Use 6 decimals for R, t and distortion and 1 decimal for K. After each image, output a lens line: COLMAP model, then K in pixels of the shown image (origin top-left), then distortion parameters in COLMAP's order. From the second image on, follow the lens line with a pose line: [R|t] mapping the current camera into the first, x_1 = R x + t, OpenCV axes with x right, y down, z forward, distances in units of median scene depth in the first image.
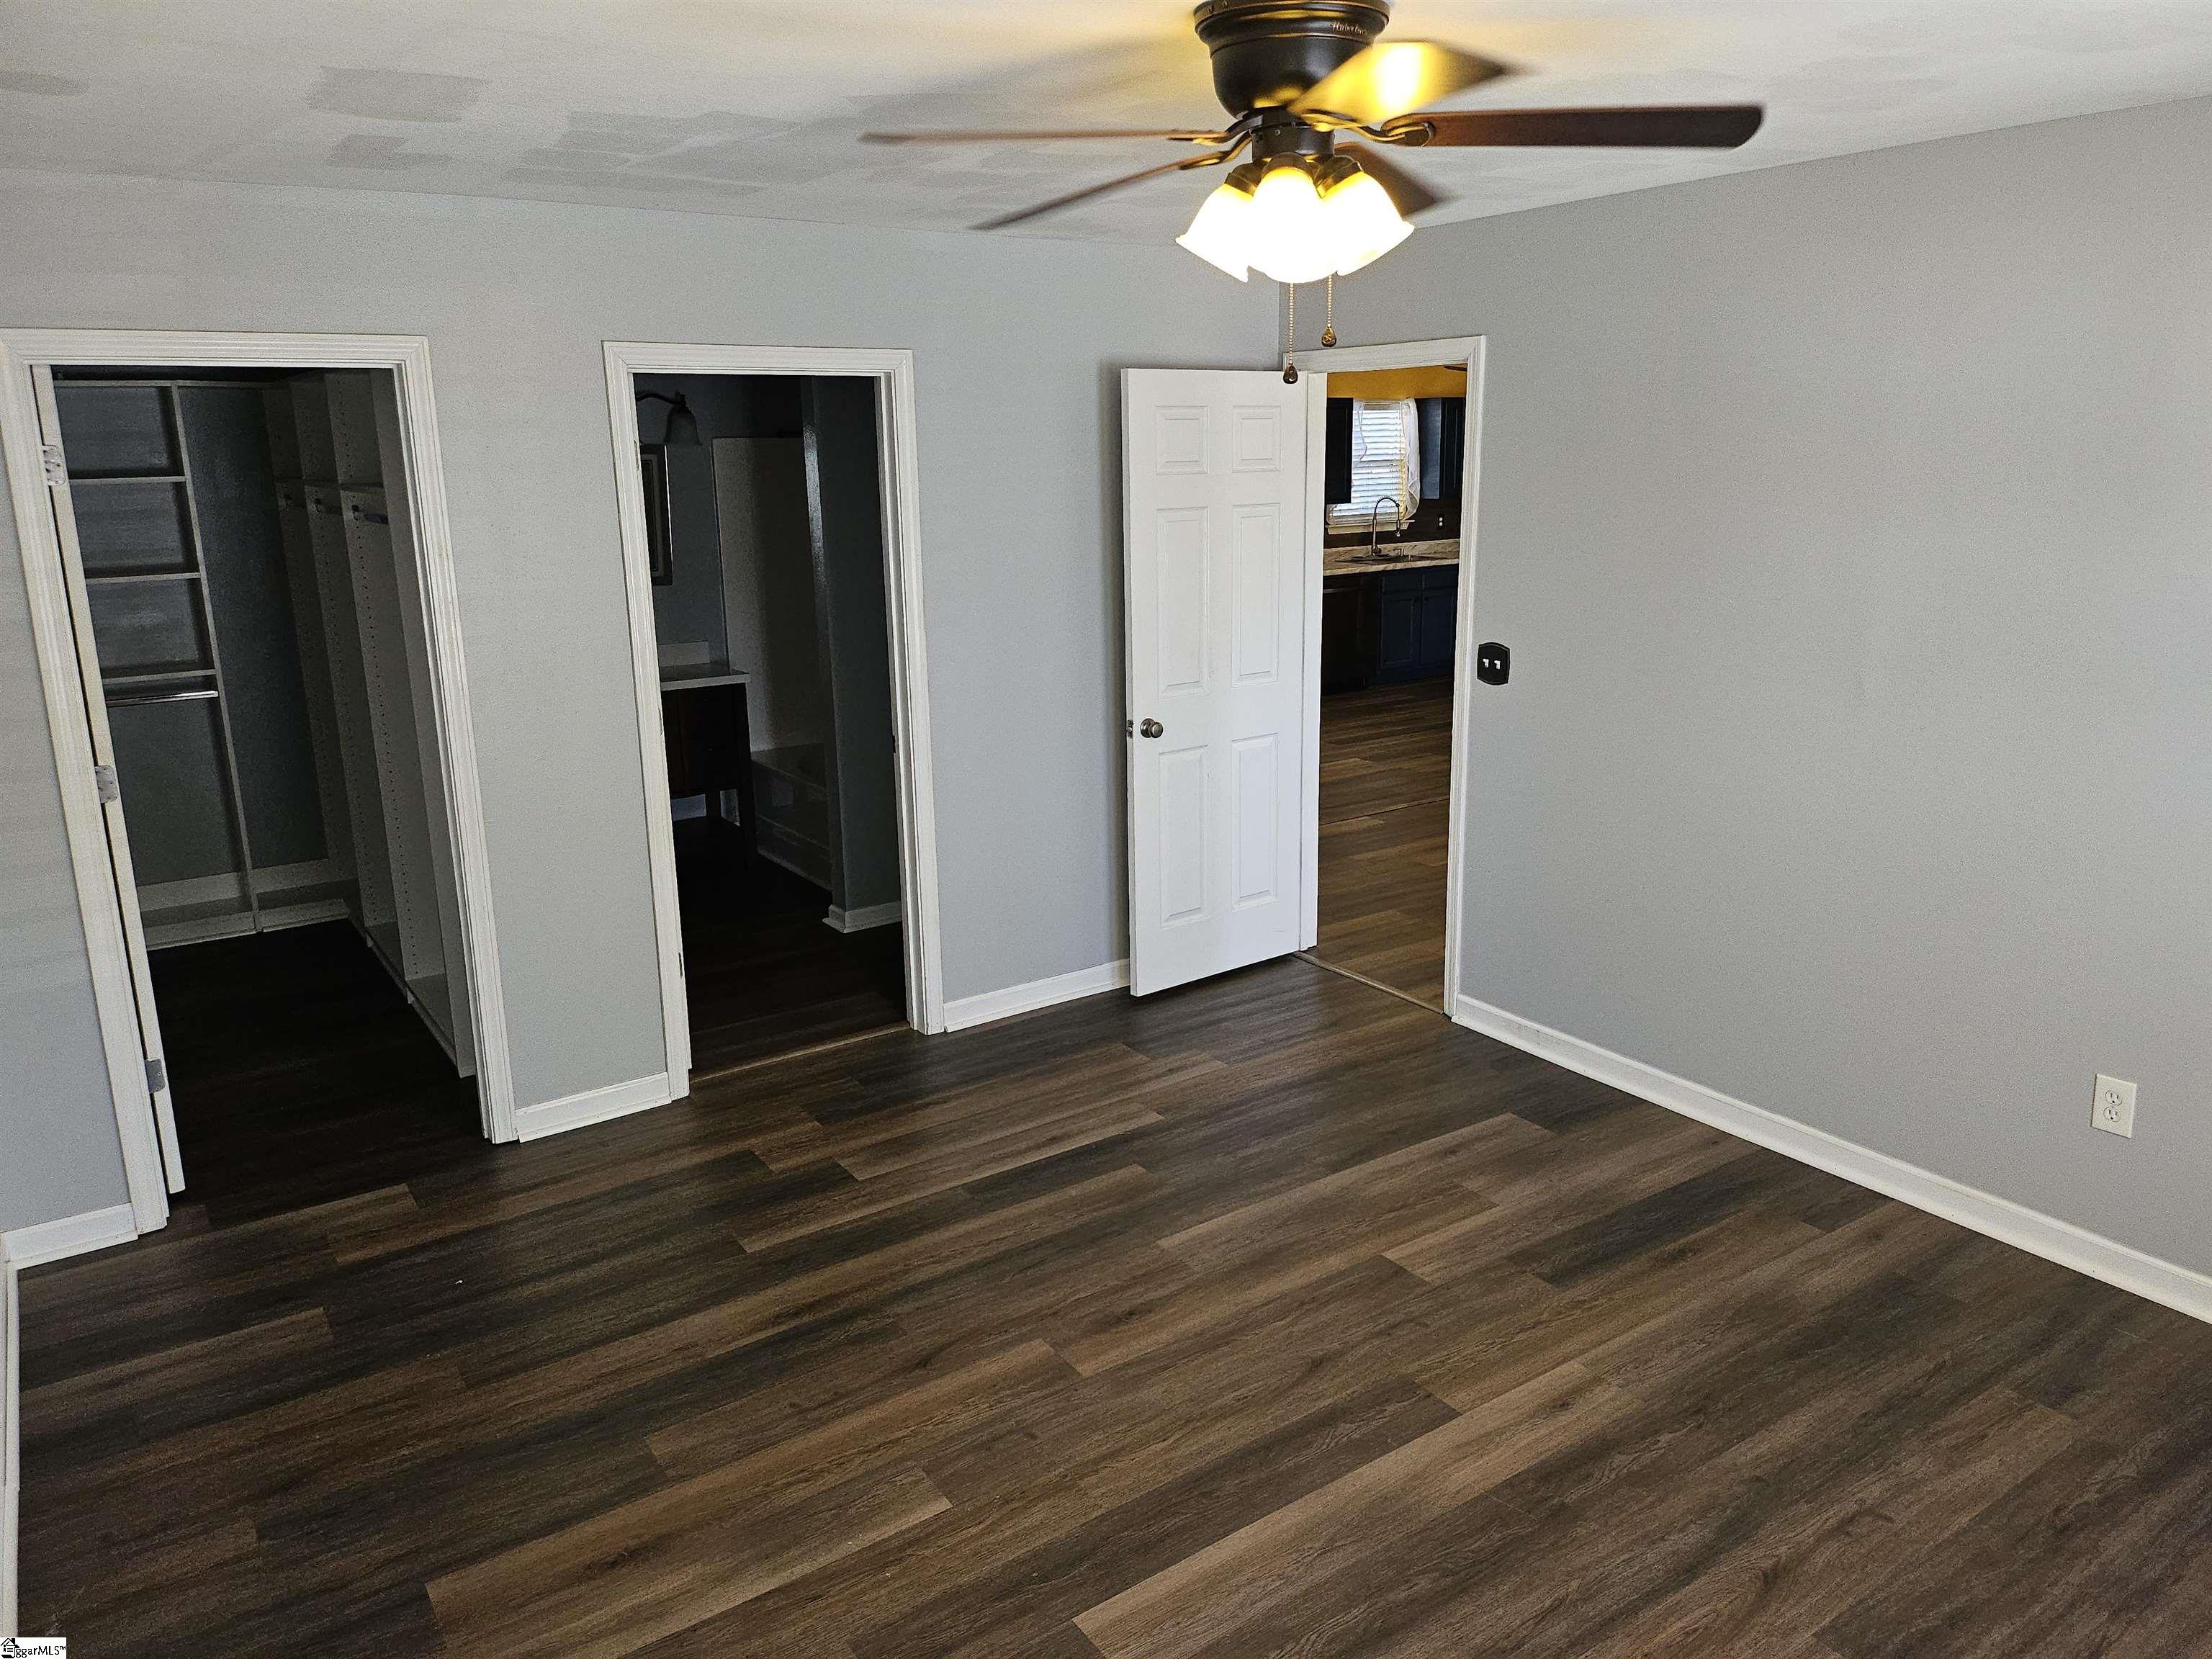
lens RADIAL K [[1567.4, 0, 1113.2], [0, 1567.4, 818.7], [0, 0, 1]] dist [0.050513, -0.061682]
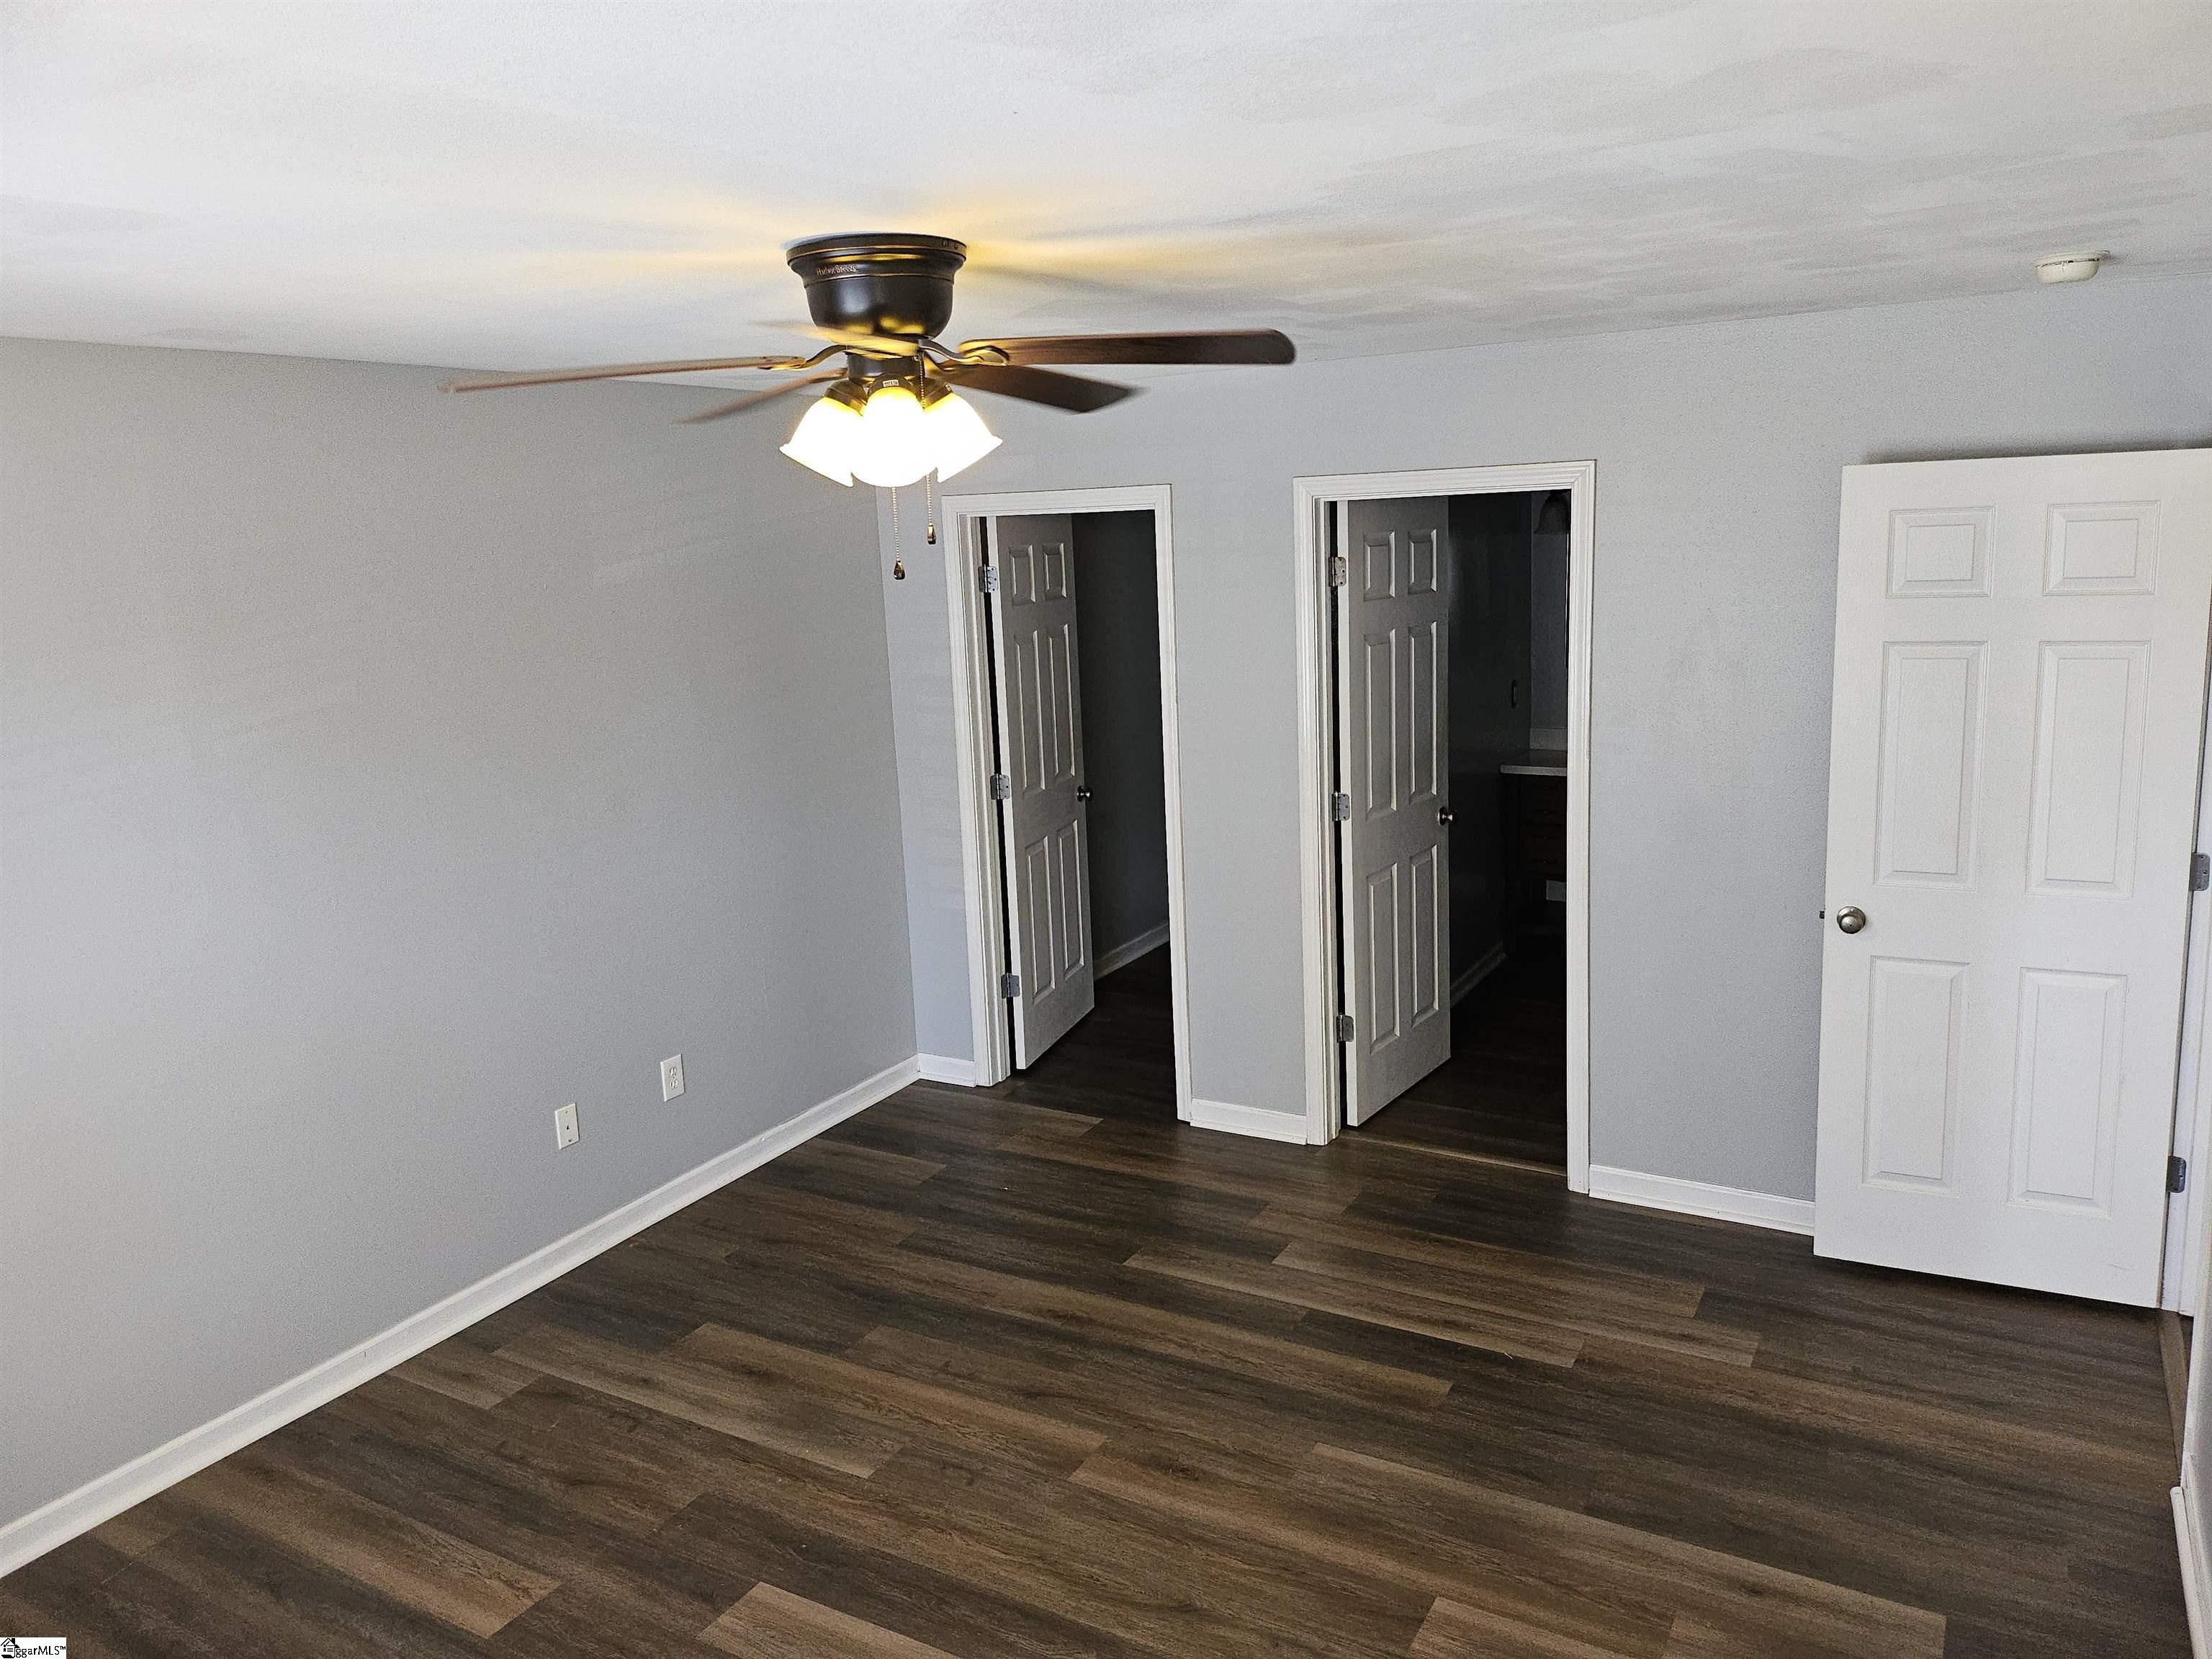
lens RADIAL K [[1567.4, 0, 1111.3], [0, 1567.4, 776.3], [0, 0, 1]] dist [0.050513, -0.061682]
pose [[0.430968, 0.145192, -0.890610, 0.785960], [-0.185060, 0.980213, 0.070248, -0.162727], [0.883187, 0.134542, 0.449310, 0.459340]]
